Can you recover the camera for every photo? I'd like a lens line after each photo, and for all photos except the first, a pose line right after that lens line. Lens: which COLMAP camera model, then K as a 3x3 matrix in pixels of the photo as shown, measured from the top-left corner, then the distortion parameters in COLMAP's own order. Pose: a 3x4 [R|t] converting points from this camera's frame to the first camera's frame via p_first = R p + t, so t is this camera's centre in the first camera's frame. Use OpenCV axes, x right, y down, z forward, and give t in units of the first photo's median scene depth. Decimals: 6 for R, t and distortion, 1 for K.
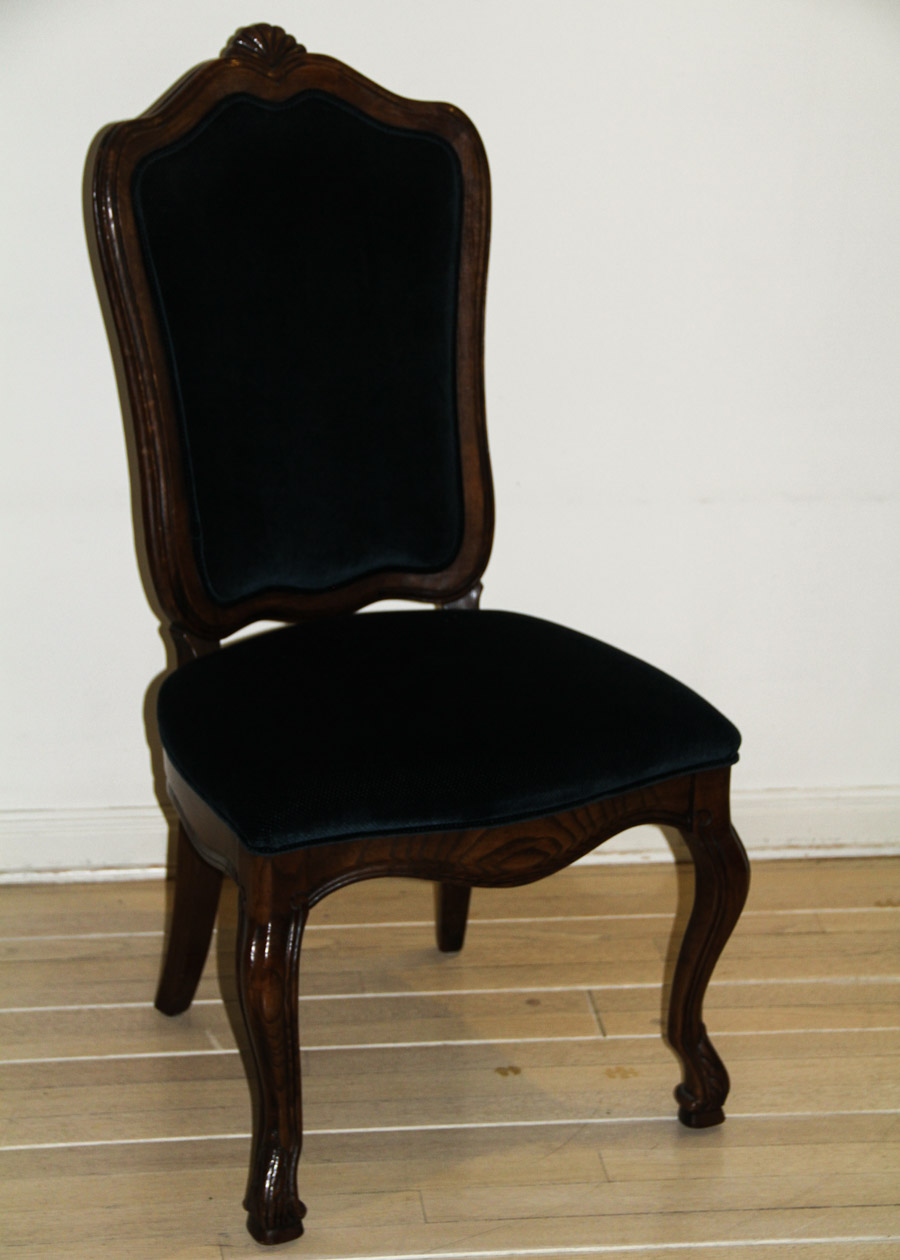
lens RADIAL K [[2720.6, 0, 444.0], [0, 2720.6, 654.7], [0, 0, 1]] dist [0.271336, 0.000000]
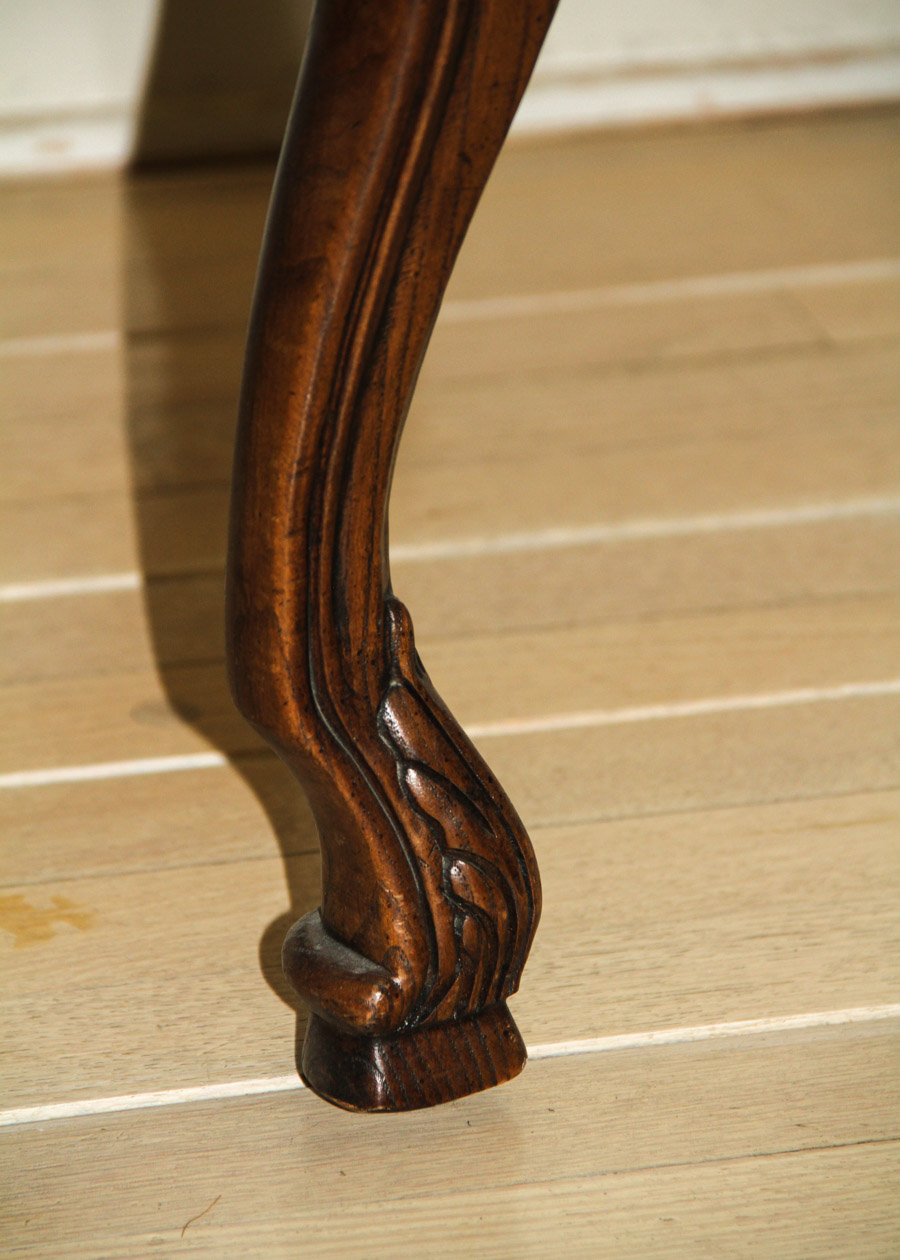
lens RADIAL K [[6706.4, 0, 450.4], [0, 6706.4, 630.3], [0, 0, 1]] dist [0.132245, 0.000000]
pose [[0.987891, -0.076629, 0.134908, 0.030956], [0.071250, 0.996476, 0.044269, 0.114348], [-0.137825, -0.034121, 0.989869, 0.502869]]
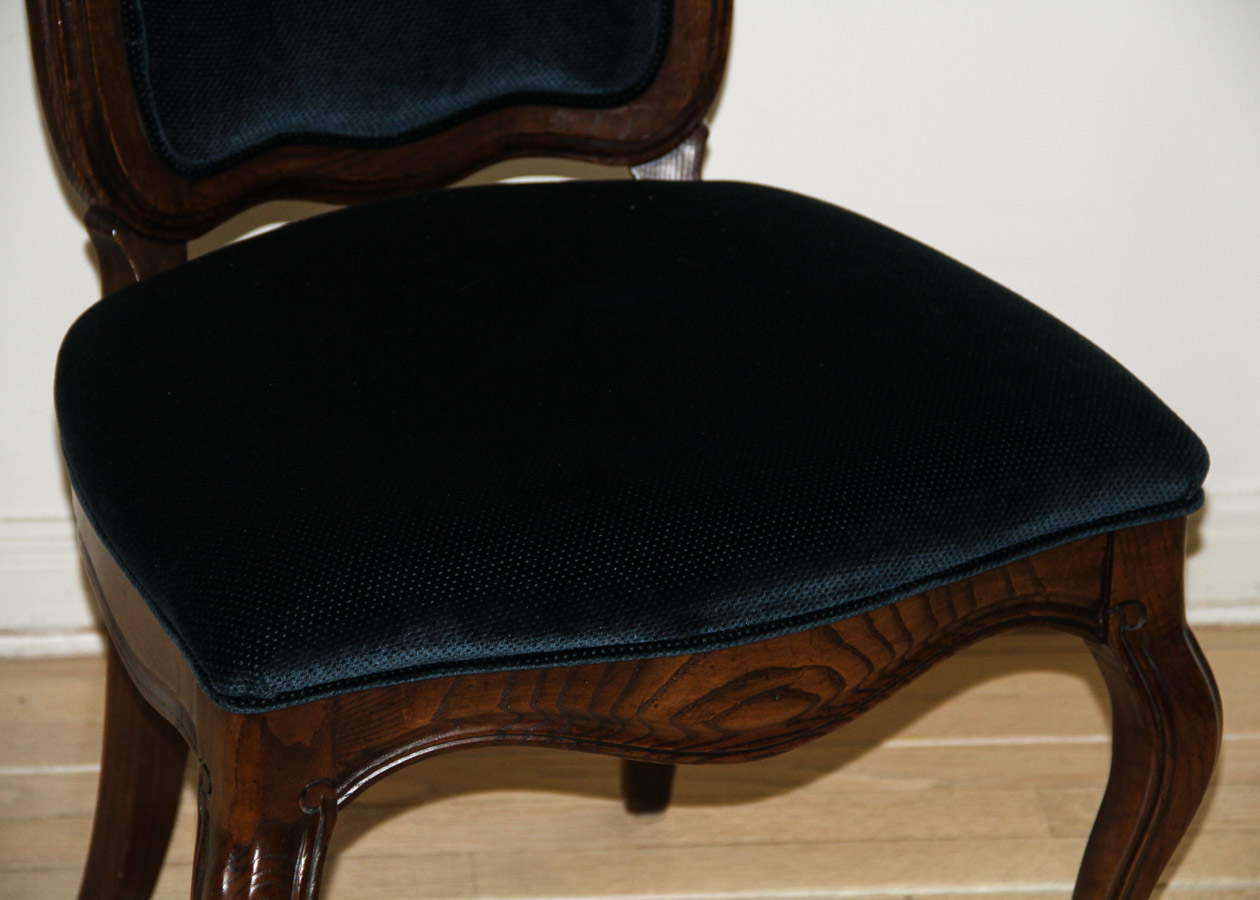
lens RADIAL K [[4581.5, 0, 624.9], [0, 4581.5, 451.9], [0, 0, 1]] dist [0.651069, 0.000000]
pose [[0.999700, 0.011191, -0.021783, 0.018843], [-0.009247, 0.996133, 0.087371, -0.042163], [0.022676, -0.087143, 0.995938, 0.140692]]
